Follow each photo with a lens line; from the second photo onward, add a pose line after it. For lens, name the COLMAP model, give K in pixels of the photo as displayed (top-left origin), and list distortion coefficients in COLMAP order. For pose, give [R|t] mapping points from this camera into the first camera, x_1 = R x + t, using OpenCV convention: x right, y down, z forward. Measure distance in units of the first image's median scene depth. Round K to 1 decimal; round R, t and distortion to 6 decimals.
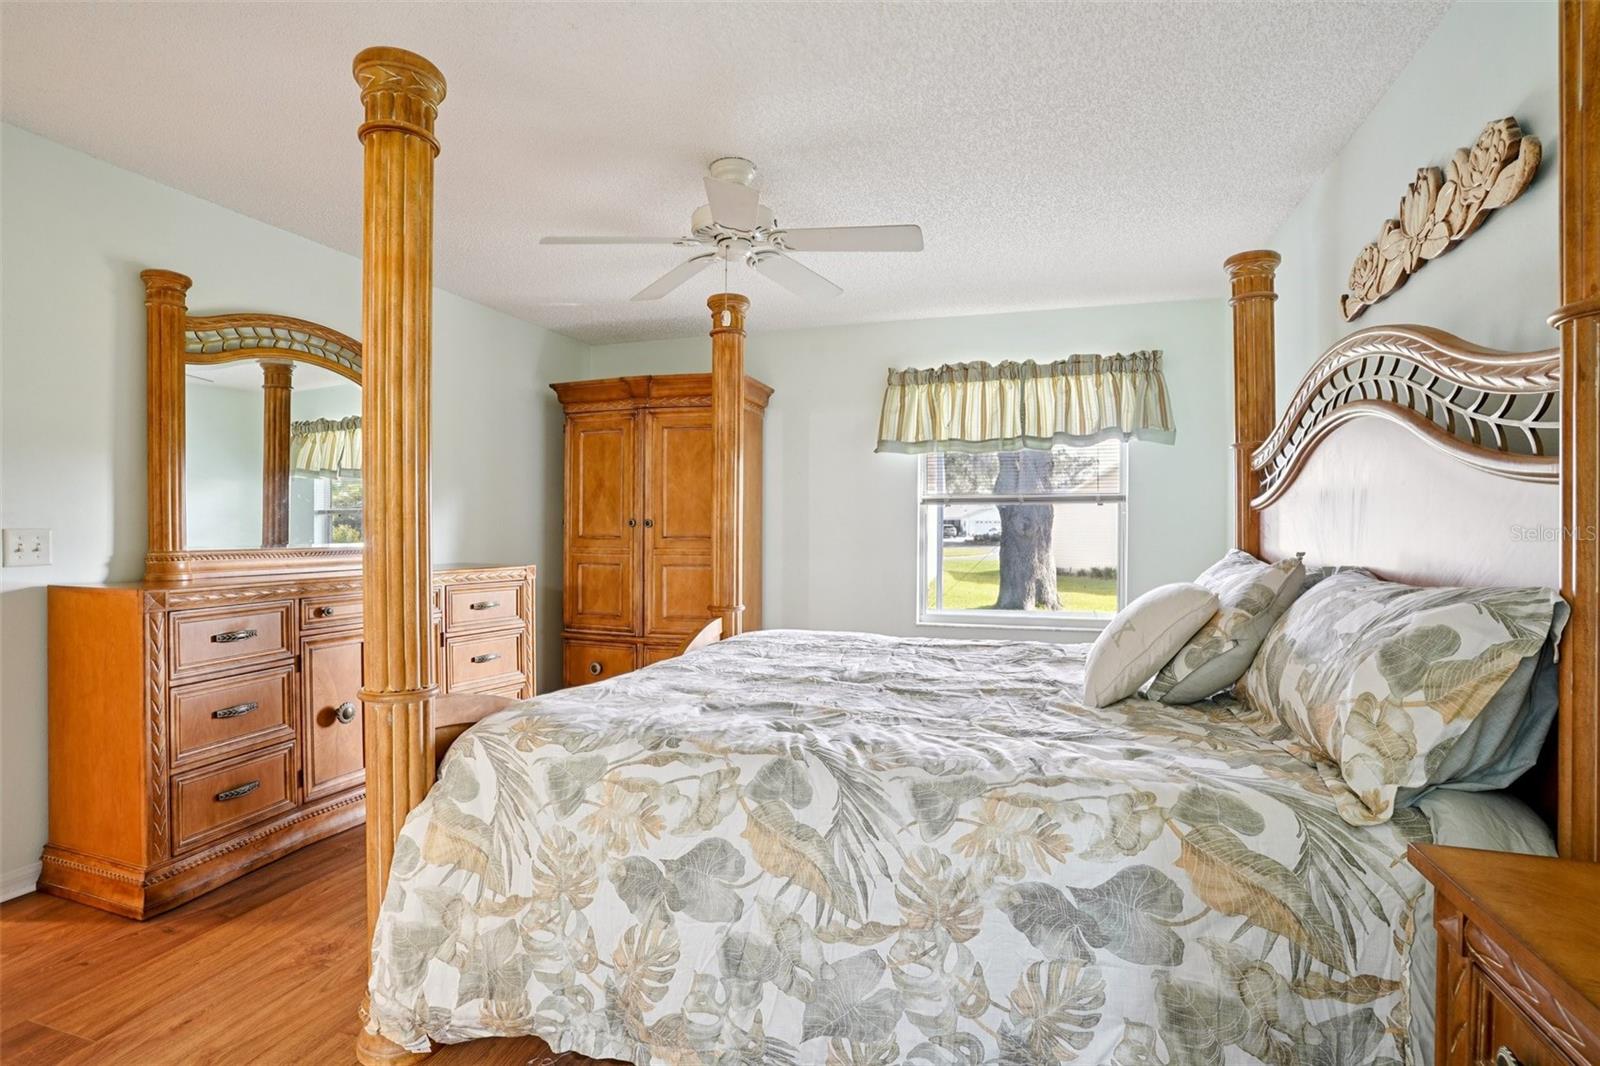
lens RADIAL K [[781.8, 0, 804.4], [0, 781.8, 535.0], [0, 0, 1]] dist [-0.079627, 0.036567]
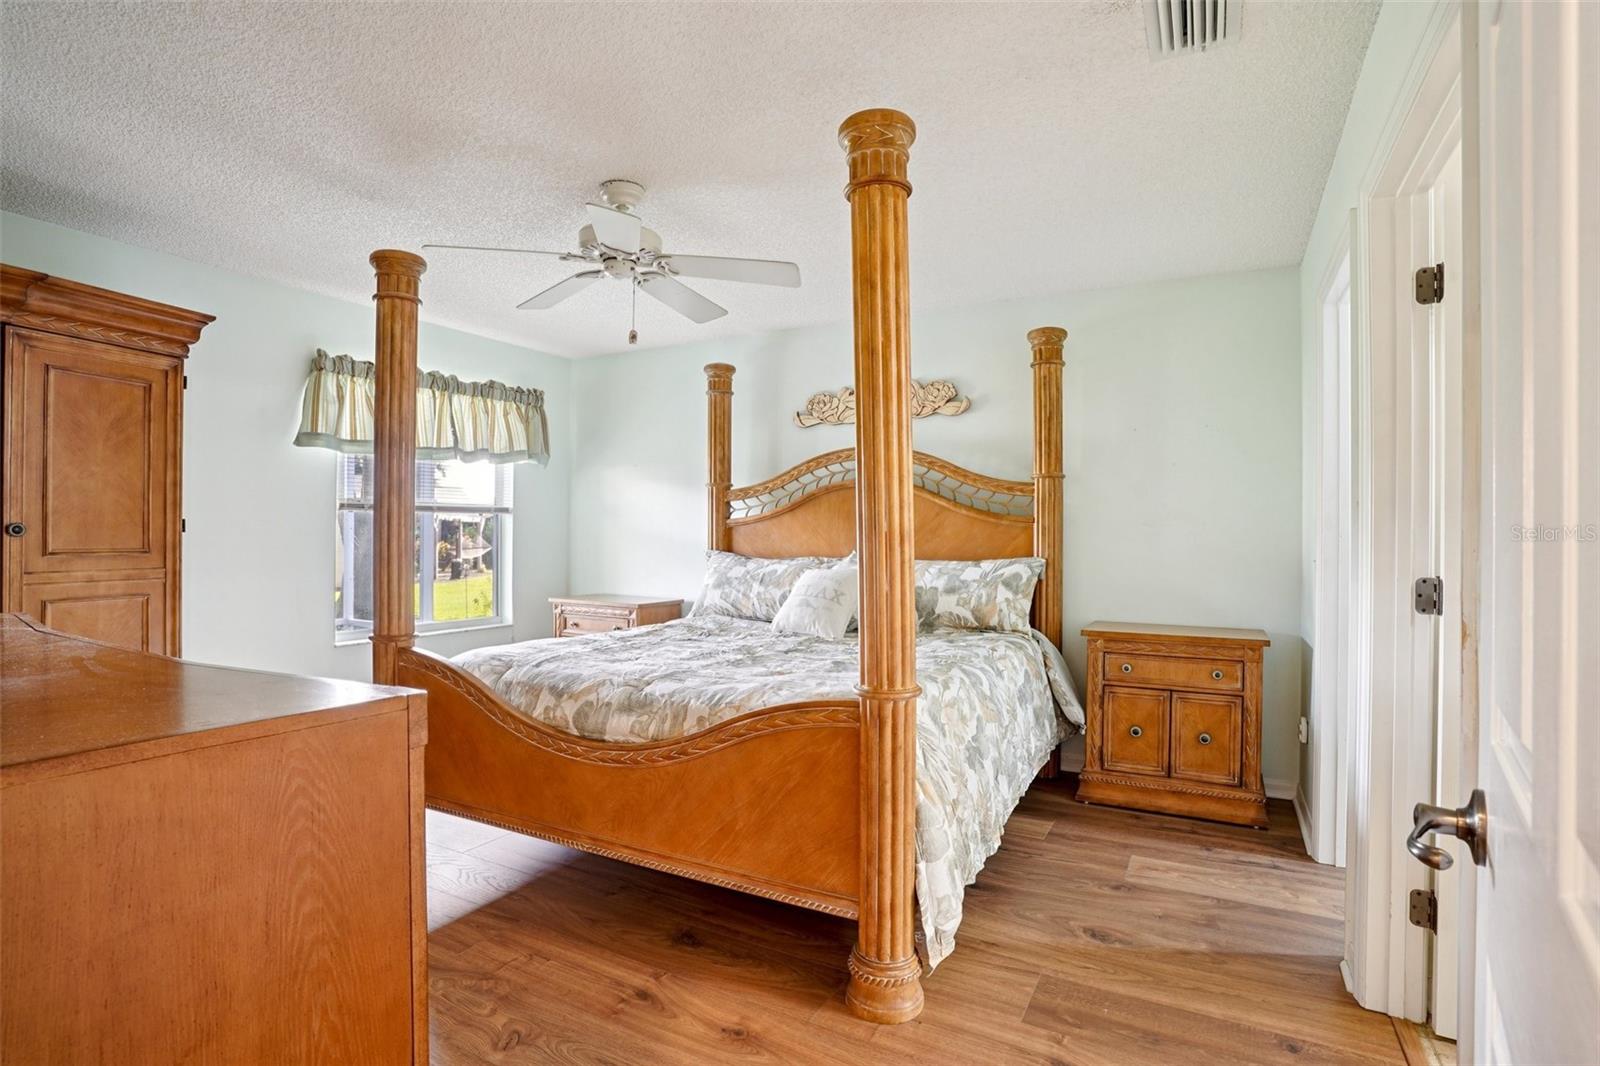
lens RADIAL K [[781.8, 0, 804.4], [0, 781.8, 535.0], [0, 0, 1]] dist [-0.079627, 0.036567]
pose [[0.180861, -0.003305, 0.983503, -0.658581], [0.001310, 0.999994, 0.003119, -0.012754], [-0.983508, 0.000724, 0.180864, 0.352154]]
